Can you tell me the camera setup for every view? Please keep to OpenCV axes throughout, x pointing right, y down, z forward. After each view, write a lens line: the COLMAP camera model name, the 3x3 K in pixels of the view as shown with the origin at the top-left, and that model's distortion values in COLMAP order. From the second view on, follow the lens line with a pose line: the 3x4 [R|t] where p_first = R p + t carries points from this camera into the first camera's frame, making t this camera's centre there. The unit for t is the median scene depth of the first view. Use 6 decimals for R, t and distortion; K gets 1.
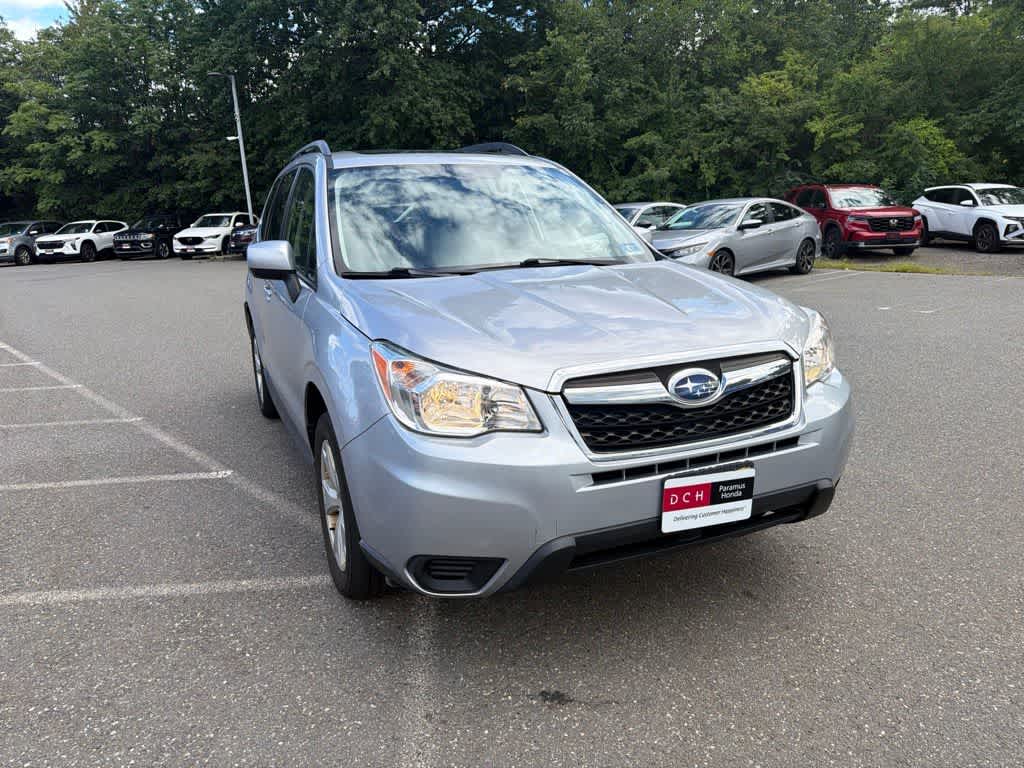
lens RADIAL K [[710.6, 0, 506.7], [0, 710.6, 394.3], [0, 0, 1]] dist [0.008726, -0.020950]
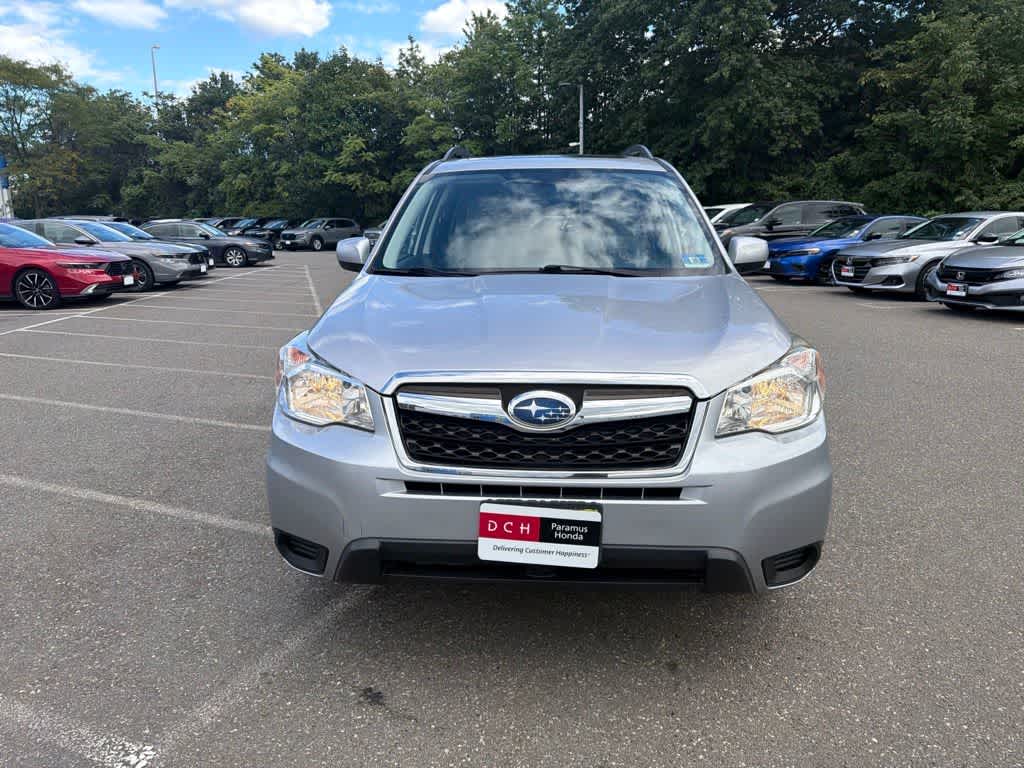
lens RADIAL K [[712.6, 0, 507.0], [0, 712.6, 382.7], [0, 0, 1]] dist [0.010919, -0.022605]
pose [[0.889908, 0.126728, -0.438183, 0.041635], [-0.135295, 0.990736, 0.011761, -0.003407], [0.435614, 0.048818, 0.898809, 0.010318]]
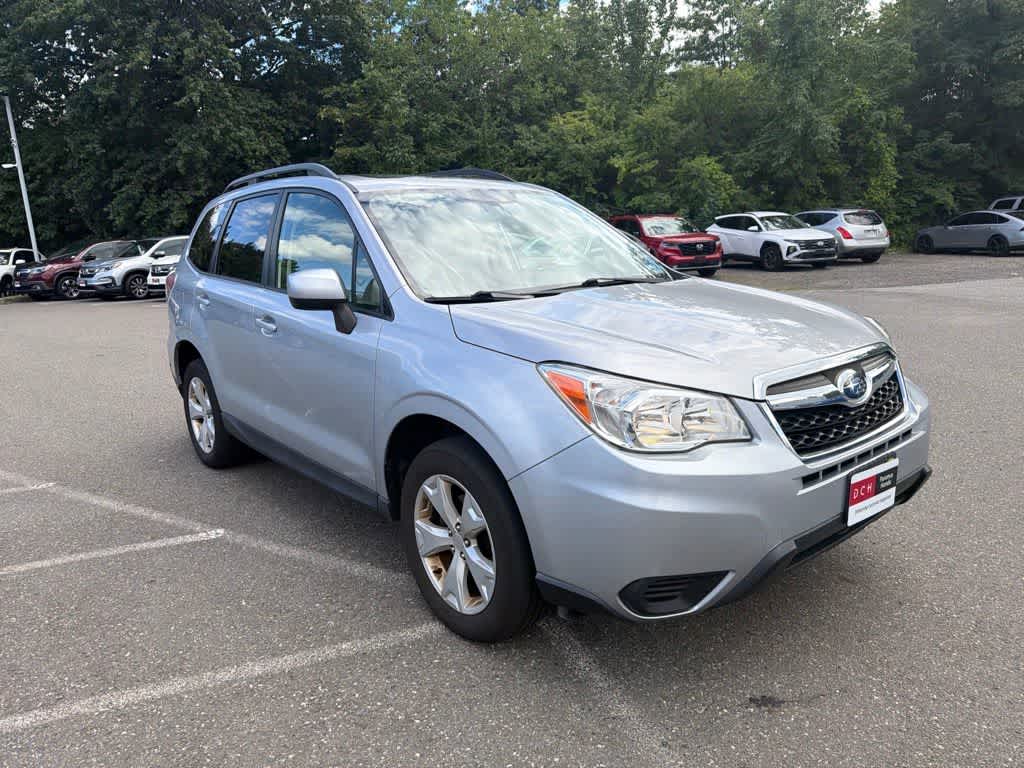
lens RADIAL K [[712.6, 0, 507.0], [0, 712.6, 382.7], [0, 0, 1]] dist [0.010919, -0.022605]
pose [[0.964123, -0.064747, 0.257437, -0.034732], [0.079358, 0.995749, -0.046766, -0.000595], [-0.253315, 0.065517, 0.965163, 0.005520]]
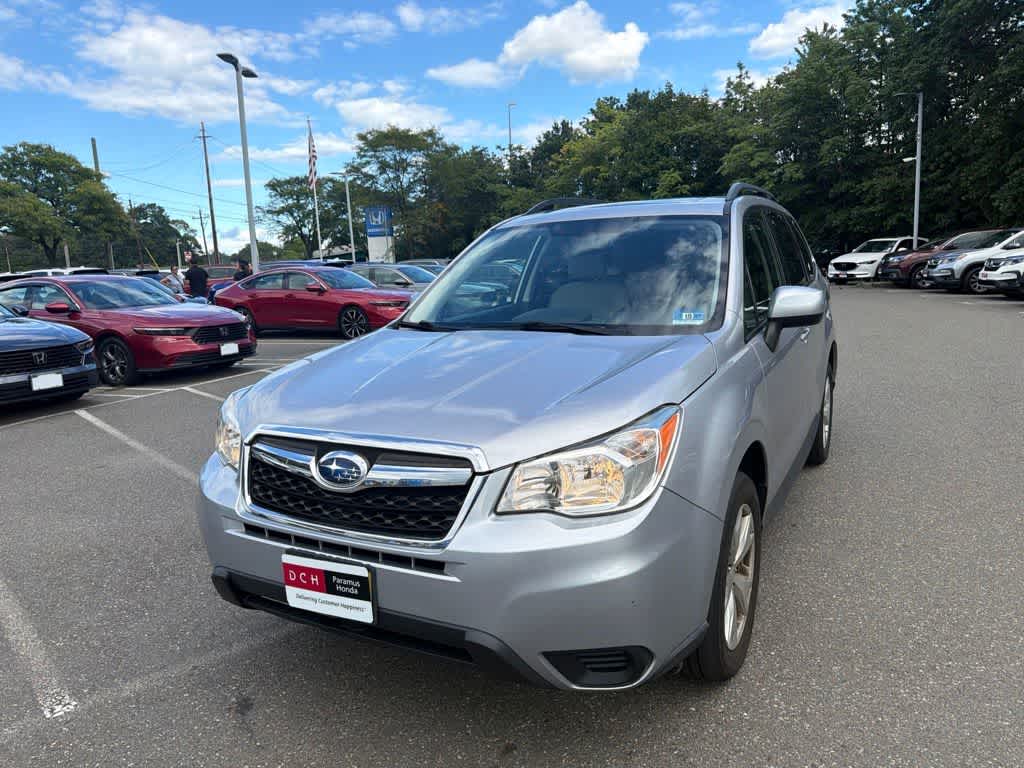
lens RADIAL K [[708.0, 0, 520.0], [0, 708.0, 397.4], [0, 0, 1]] dist [0.037810, -0.057367]
pose [[0.617156, 0.157558, -0.770905, 0.076809], [-0.177516, 0.982368, 0.058664, -0.013960], [0.766555, 0.100643, 0.634243, 0.037614]]
